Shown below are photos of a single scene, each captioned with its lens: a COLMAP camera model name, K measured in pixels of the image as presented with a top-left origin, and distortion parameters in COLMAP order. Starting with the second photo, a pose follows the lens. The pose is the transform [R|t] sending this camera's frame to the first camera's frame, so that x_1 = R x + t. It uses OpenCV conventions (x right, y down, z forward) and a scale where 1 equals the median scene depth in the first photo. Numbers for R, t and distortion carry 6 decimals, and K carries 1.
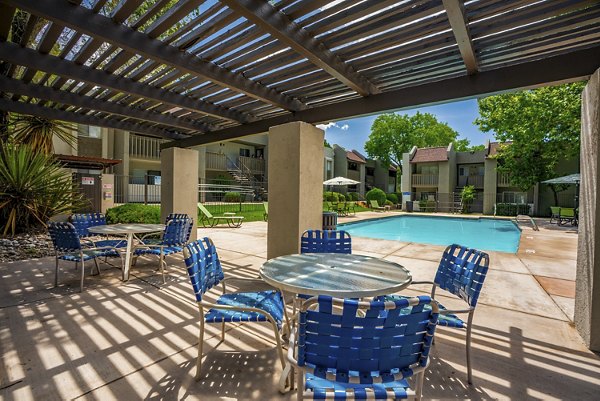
lens RADIAL K [[277.6, 0, 300.5], [0, 277.6, 197.6], [0, 0, 1]] dist [-0.000305, 0.000090]
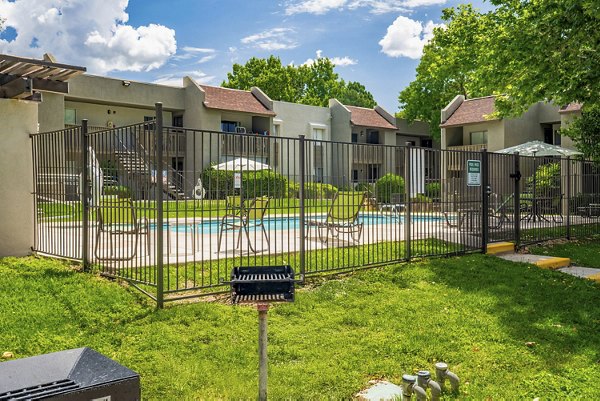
lens RADIAL K [[581.4, 0, 299.9], [0, 581.4, 198.8], [0, 0, 1]] dist [0.022608, 0.000000]
pose [[0.983494, -0.023687, -0.179386, 0.332426], [0.022684, 0.999713, -0.007642, 0.022886], [0.179515, 0.003446, 0.983749, -0.206733]]
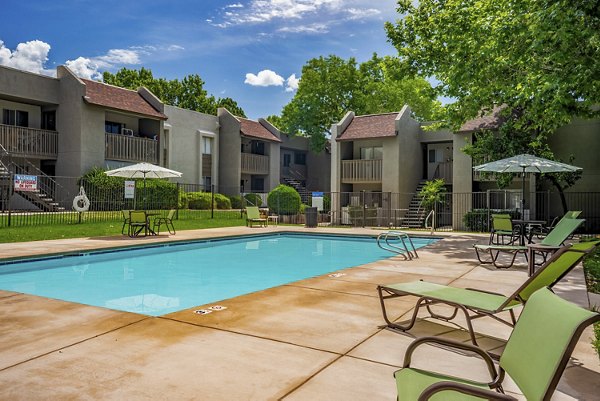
lens RADIAL K [[471.6, 0, 298.7], [0, 471.6, 200.3], [0, 0, 1]] dist [0.025343, -0.007136]
pose [[0.992789, -0.010189, 0.119439, 0.205676], [0.011169, 0.999909, -0.007539, 0.004276], [-0.119352, 0.008819, 0.992813, 0.053307]]
